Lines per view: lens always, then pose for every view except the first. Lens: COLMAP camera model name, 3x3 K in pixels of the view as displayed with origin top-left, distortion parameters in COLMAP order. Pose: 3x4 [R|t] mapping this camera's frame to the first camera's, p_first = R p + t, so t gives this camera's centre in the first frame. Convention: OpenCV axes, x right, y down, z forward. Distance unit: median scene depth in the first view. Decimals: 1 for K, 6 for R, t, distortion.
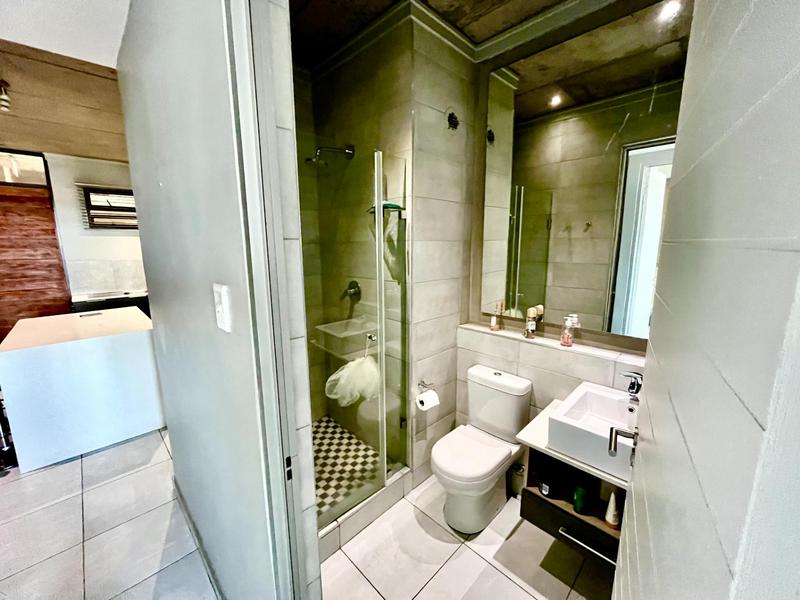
lens RADIAL K [[322.1, 0, 396.4], [0, 322.1, 299.0], [0, 0, 1]] dist [-0.004846, -0.000361]
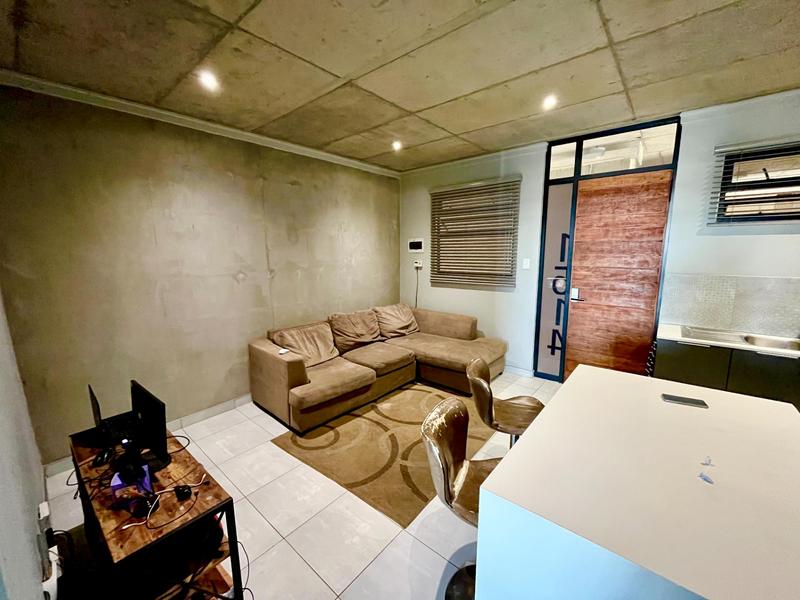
lens RADIAL K [[322.1, 0, 396.1], [0, 322.1, 301.0], [0, 0, 1]] dist [-0.004846, -0.000361]
pose [[0.076184, 0.163346, -0.983623, -0.402545], [-0.164478, 0.975034, 0.149181, -0.070022], [0.983434, 0.150419, 0.101149, 0.383098]]
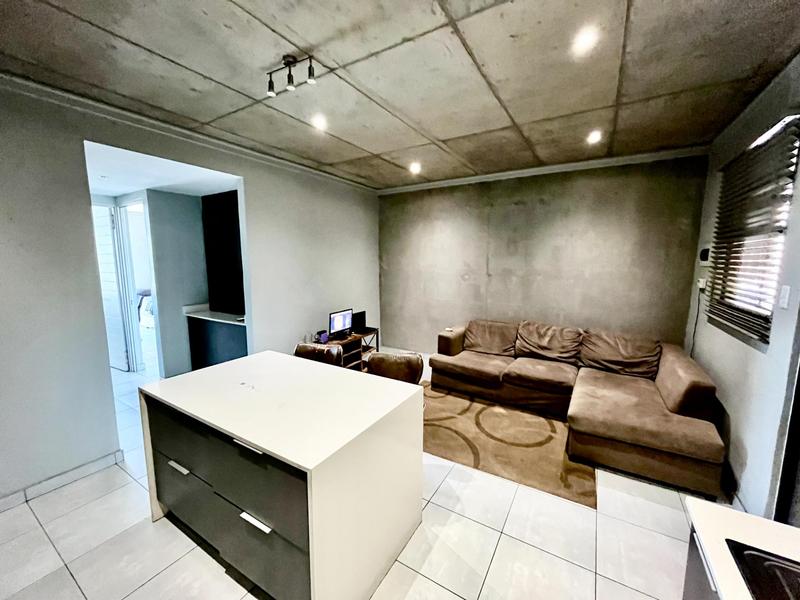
lens RADIAL K [[322.1, 0, 398.2], [0, 322.1, 300.3], [0, 0, 1]] dist [-0.004846, -0.000361]
pose [[-0.973281, 0.031927, -0.227386, -0.918032], [-0.037370, 0.955058, 0.294053, -0.275717], [0.226555, 0.294694, -0.928347, 1.563027]]
